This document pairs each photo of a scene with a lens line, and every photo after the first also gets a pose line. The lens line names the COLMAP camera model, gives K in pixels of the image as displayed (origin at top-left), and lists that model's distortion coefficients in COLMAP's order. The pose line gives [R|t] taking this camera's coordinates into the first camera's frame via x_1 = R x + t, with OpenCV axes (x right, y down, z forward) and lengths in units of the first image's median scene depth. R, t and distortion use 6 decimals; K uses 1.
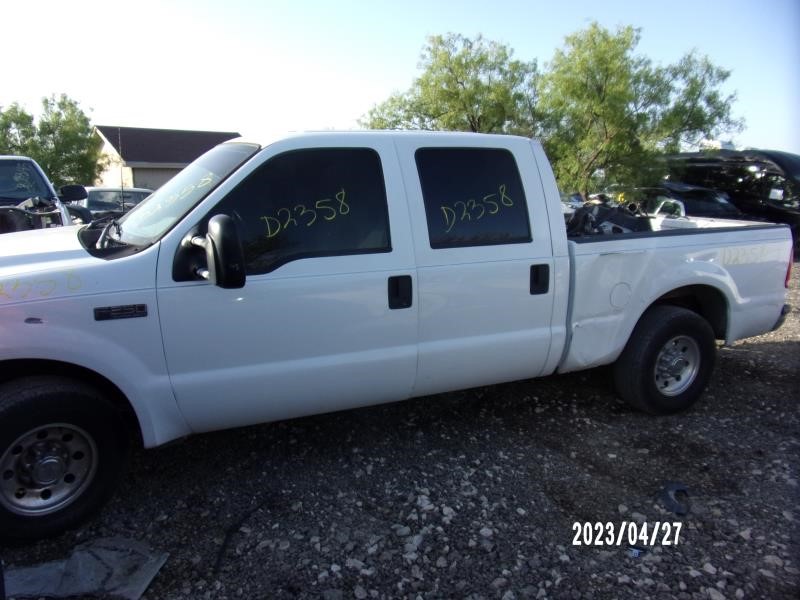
lens RADIAL K [[593.0, 0, 400.0], [0, 593.0, 300.0], [0, 0, 1]] dist [-0.044669, 0.047499]
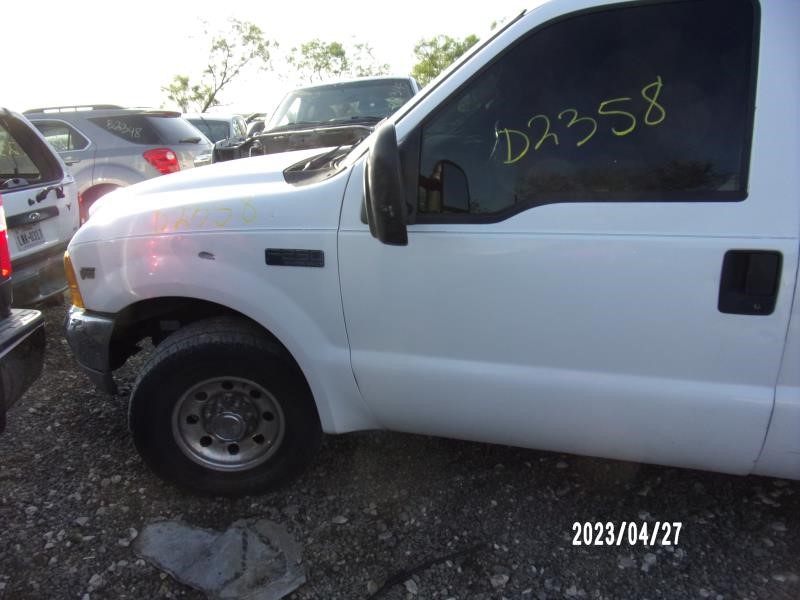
lens RADIAL K [[593.0, 0, 400.0], [0, 593.0, 300.0], [0, 0, 1]] dist [-0.044669, 0.047499]
pose [[0.748131, 0.173601, -0.640439, 0.118071], [-0.099785, 0.983628, 0.150064, -0.050381], [0.656005, -0.048361, 0.753206, 0.485482]]
